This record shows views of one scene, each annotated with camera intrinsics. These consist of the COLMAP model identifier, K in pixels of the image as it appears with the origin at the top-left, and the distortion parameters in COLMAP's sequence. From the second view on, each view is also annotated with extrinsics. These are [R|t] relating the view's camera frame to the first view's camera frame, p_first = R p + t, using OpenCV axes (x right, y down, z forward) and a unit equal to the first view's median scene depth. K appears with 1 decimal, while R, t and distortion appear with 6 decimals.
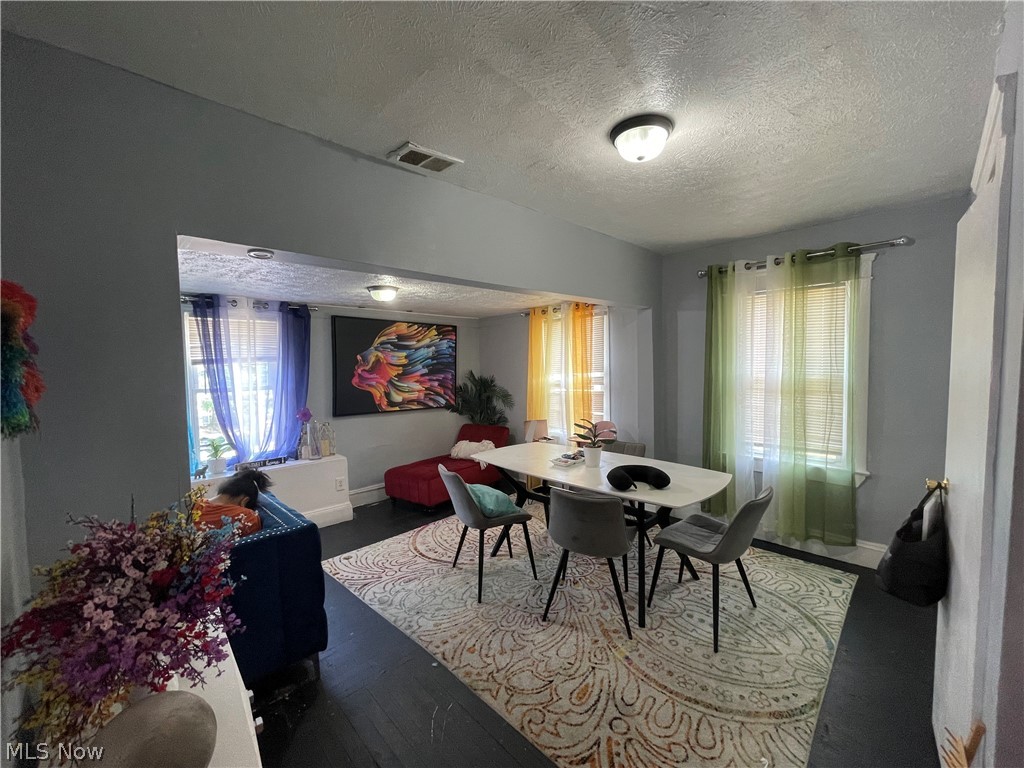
lens RADIAL K [[416.7, 0, 513.4], [0, 416.7, 382.8], [0, 0, 1]] dist [-0.000581, -0.000175]
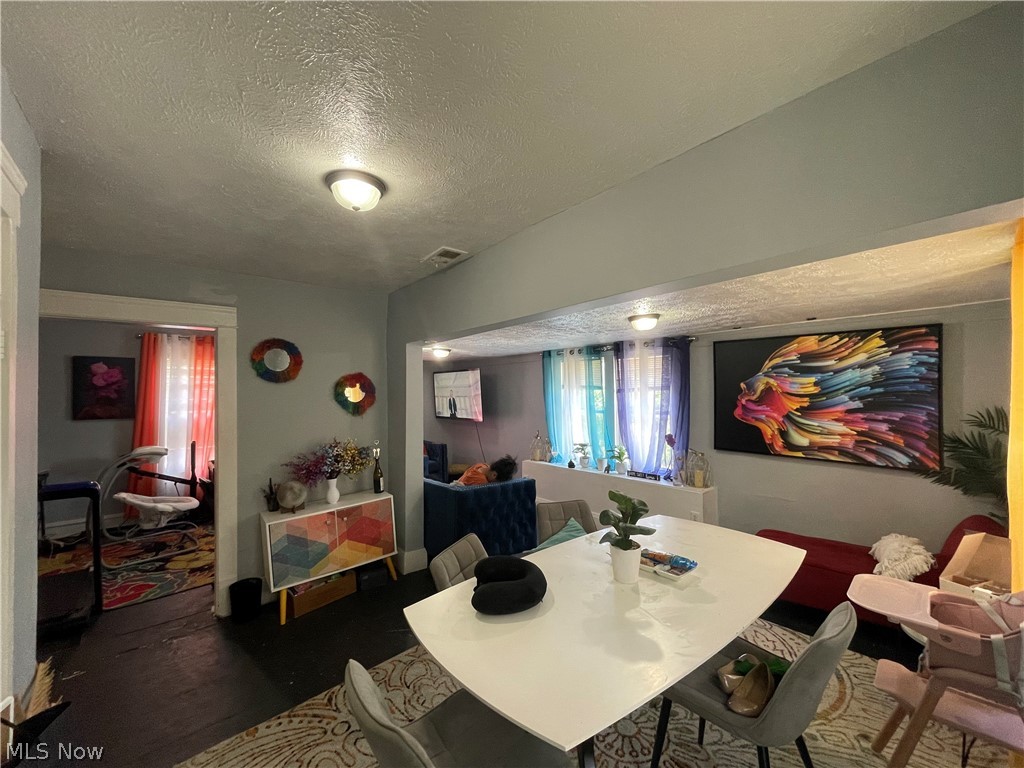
lens RADIAL K [[416.7, 0, 514.7], [0, 416.7, 386.5], [0, 0, 1]] dist [-0.000581, -0.000175]
pose [[-0.073886, -0.000846, -0.997266, 0.480411], [-0.038823, 0.999244, 0.002028, -0.038743], [0.996511, 0.038867, -0.073863, 0.544942]]
